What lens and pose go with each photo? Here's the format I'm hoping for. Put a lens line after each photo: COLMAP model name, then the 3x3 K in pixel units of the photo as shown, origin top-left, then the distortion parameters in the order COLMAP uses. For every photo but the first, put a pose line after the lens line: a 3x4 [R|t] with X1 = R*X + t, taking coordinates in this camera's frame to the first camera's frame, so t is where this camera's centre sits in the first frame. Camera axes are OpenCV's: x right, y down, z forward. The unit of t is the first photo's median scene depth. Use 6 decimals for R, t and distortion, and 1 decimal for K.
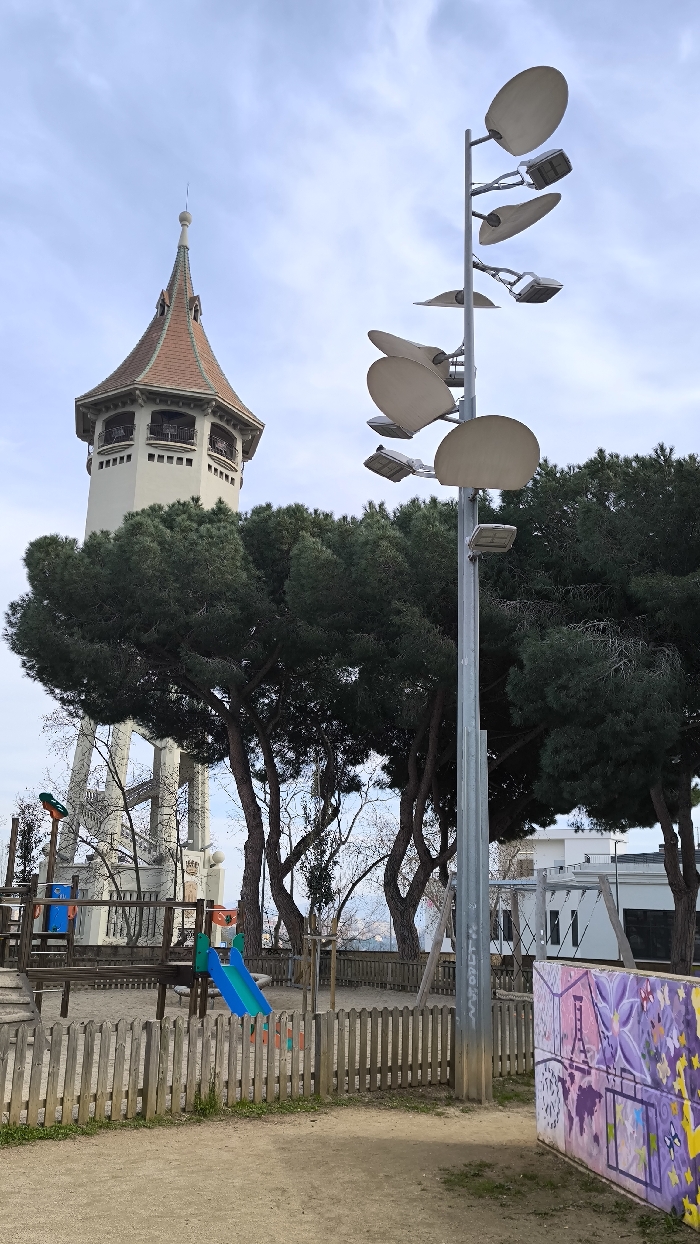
lens RADIAL K [[1060.4, 0, 341.3], [0, 1060.4, 619.5], [0, 0, 1]] dist [0.021377, 0.001523]
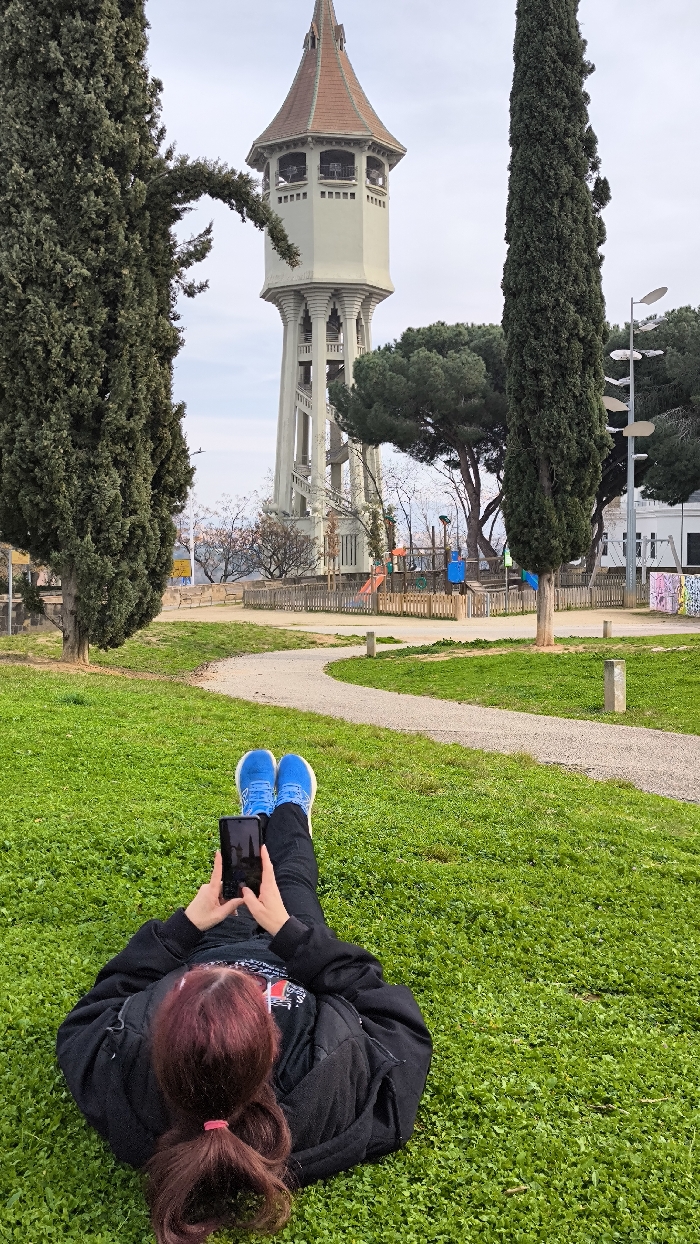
lens RADIAL K [[1235.7, 0, 346.7], [0, 1235.7, 626.2], [0, 0, 1]] dist [0.013117, 0.000000]
pose [[0.998932, -0.034565, -0.030651, -0.123337], [0.042990, 0.938420, 0.342812, -0.171885], [0.016914, -0.343764, 0.938904, -0.520171]]
